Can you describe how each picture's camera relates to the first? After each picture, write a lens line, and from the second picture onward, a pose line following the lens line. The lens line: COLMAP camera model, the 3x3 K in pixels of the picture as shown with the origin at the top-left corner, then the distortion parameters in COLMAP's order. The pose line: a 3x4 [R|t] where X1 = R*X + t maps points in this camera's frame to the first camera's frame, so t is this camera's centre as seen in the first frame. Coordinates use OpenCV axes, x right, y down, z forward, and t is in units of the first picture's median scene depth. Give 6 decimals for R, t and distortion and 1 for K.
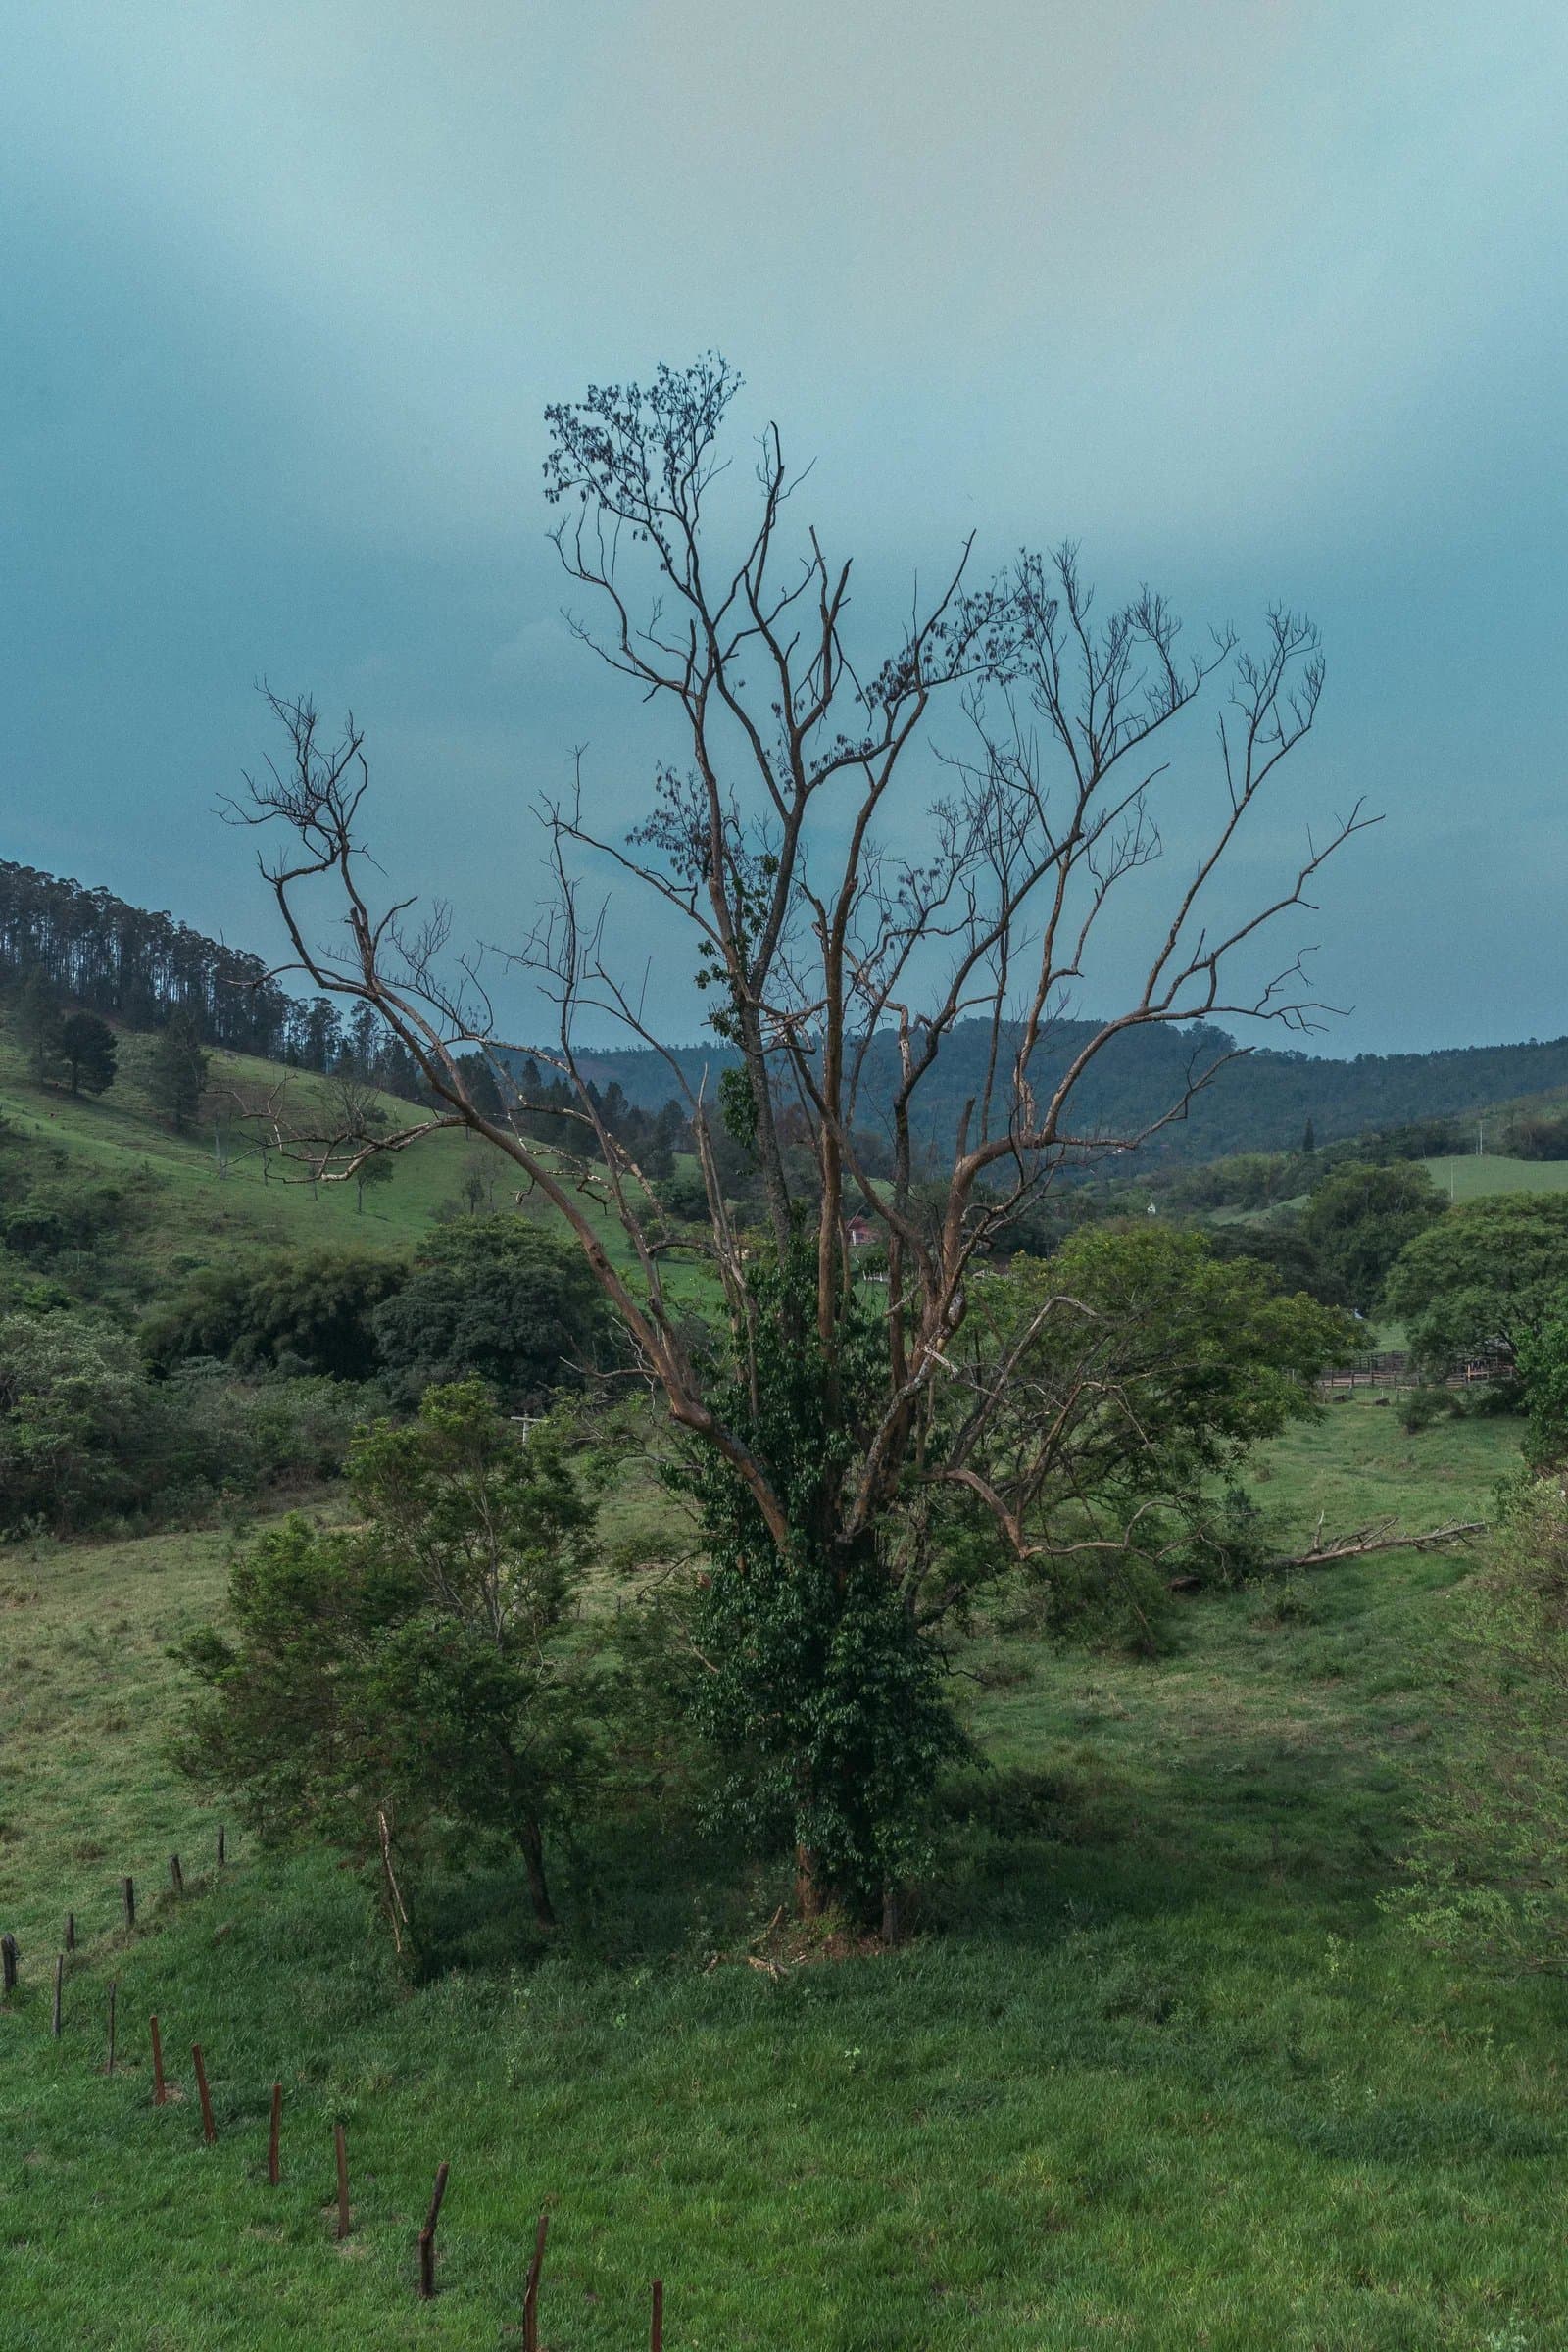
lens RADIAL K [[1876.9, 0, 828.1], [0, 1876.9, 1176.7], [0, 0, 1]] dist [0.004982, 0.000172]
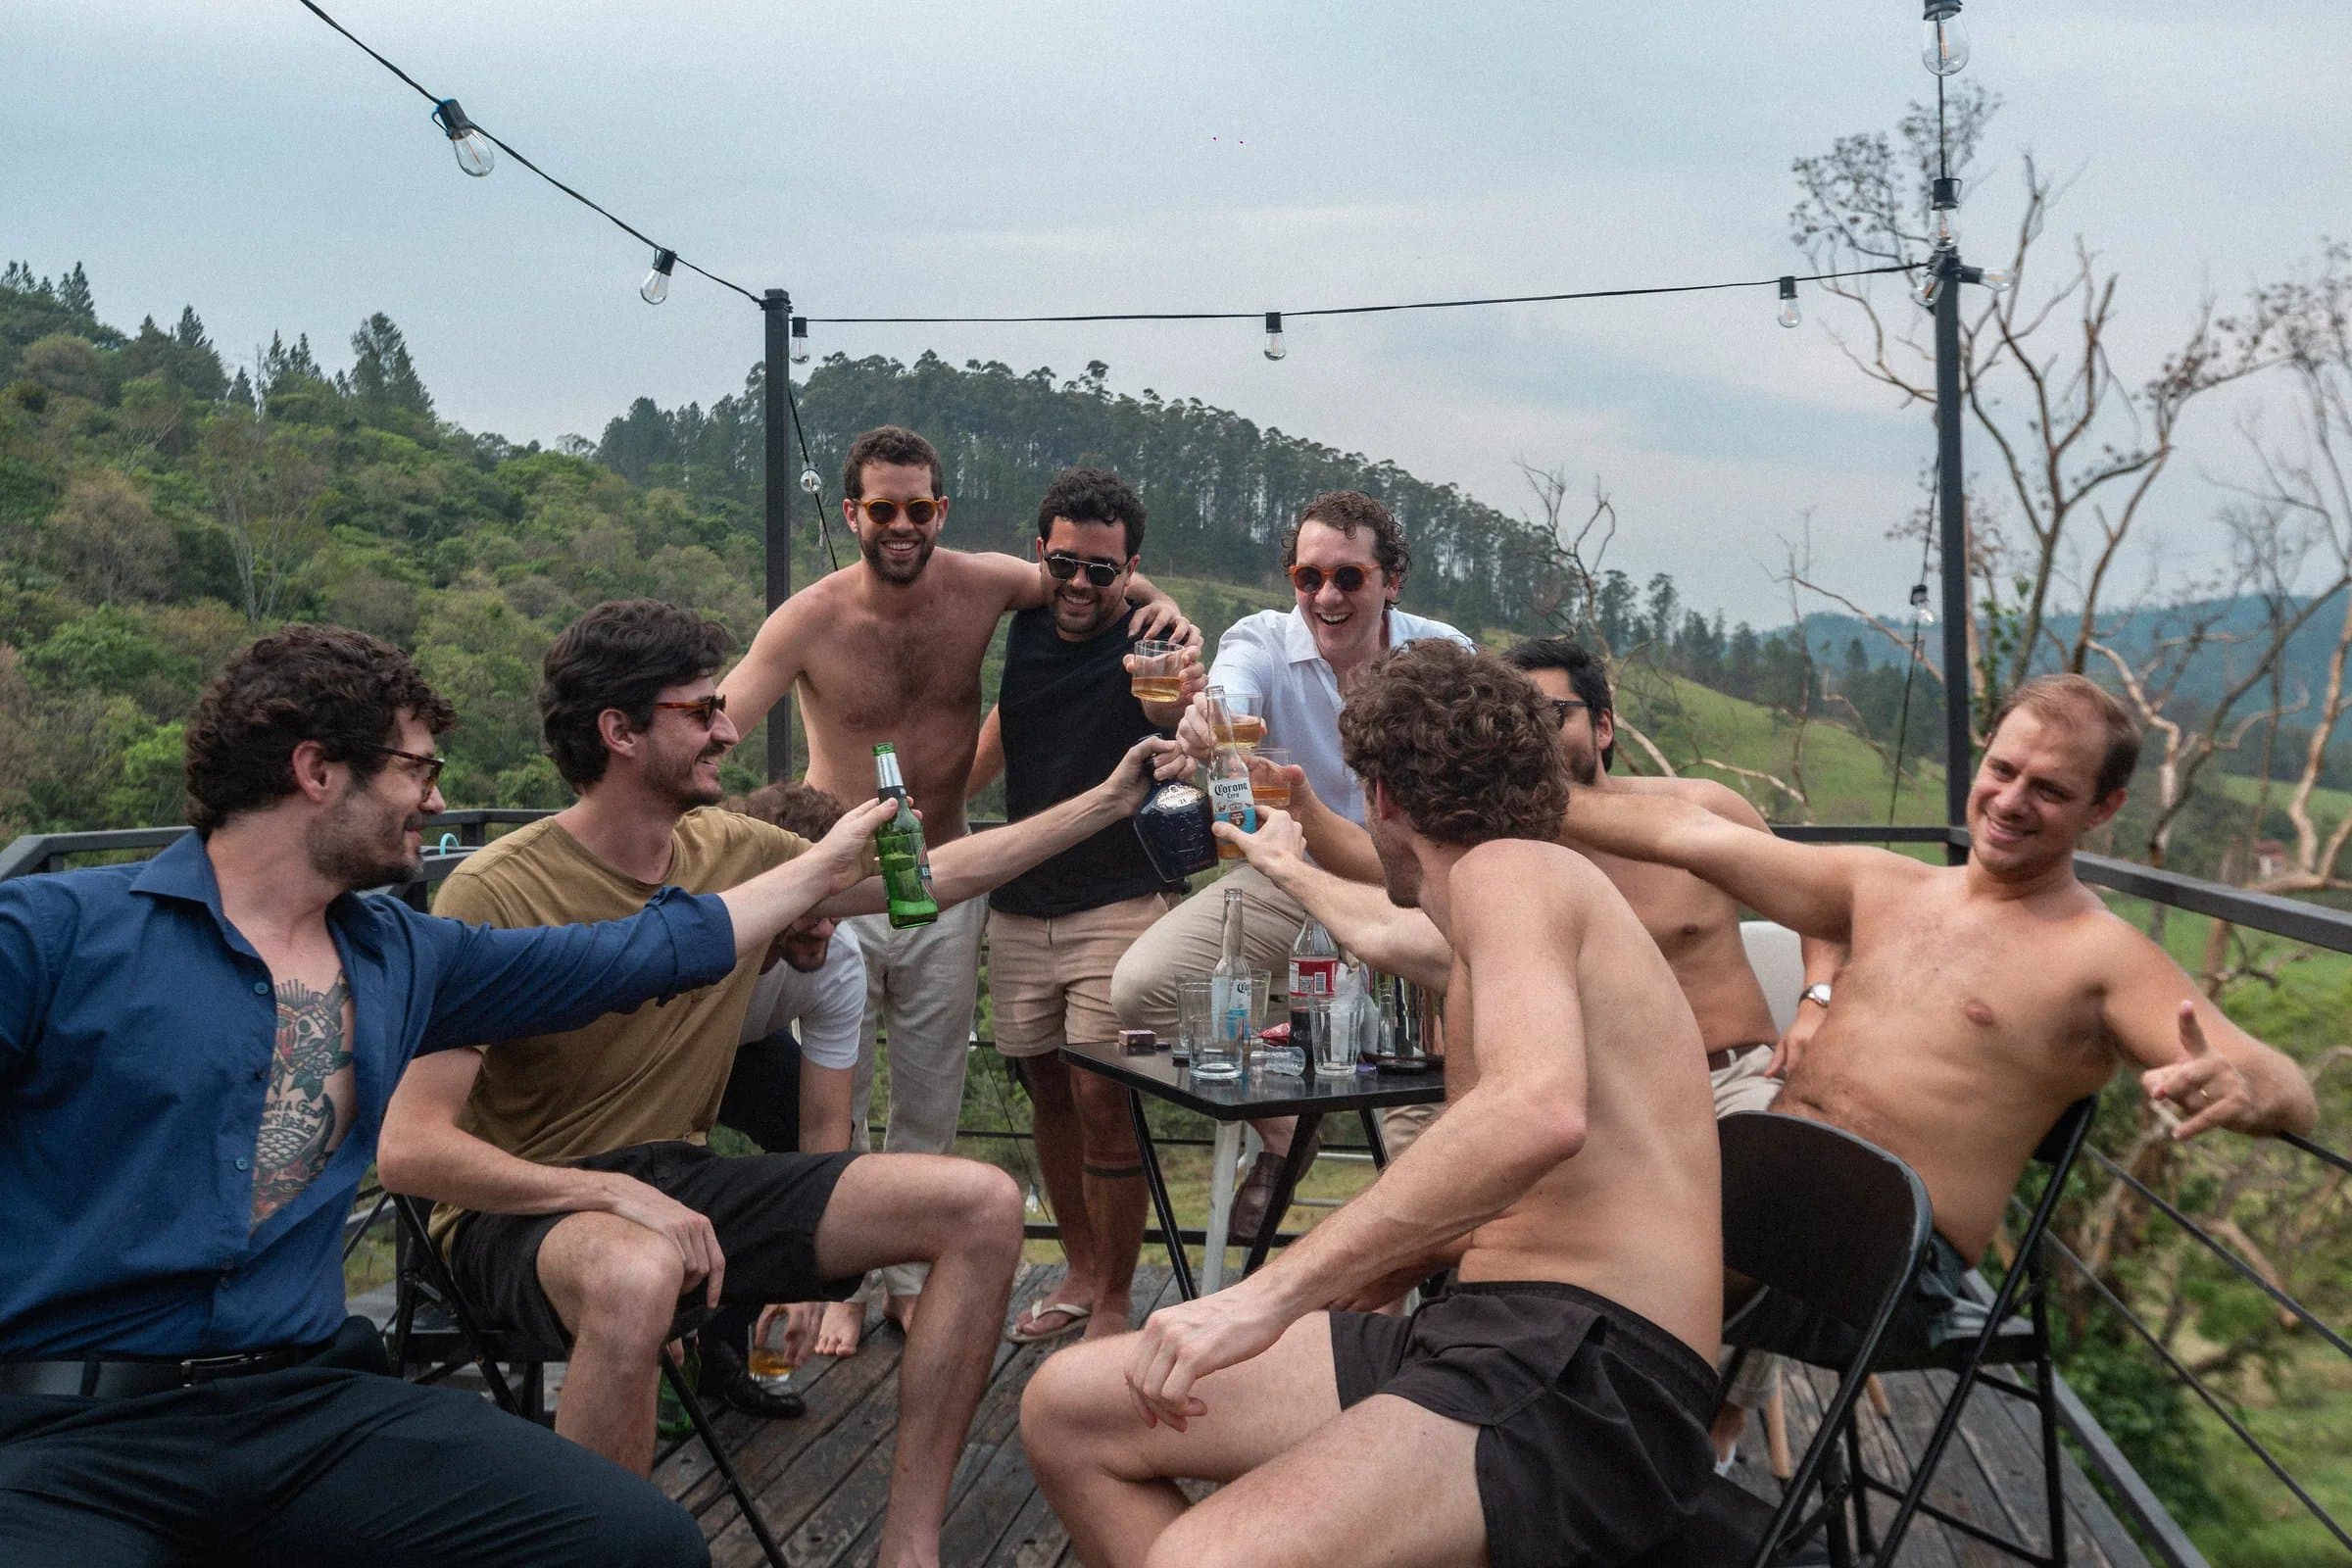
lens RADIAL K [[2306.8, 0, 1176.4], [0, 2306.8, 779.7], [0, 0, 1]] dist [0.001897, -0.004969]
pose [[0.896624, 0.031590, -0.441665, 0.106707], [-0.019776, 0.999313, 0.031329, -0.092793], [0.442351, -0.019356, 0.896633, -0.270621]]
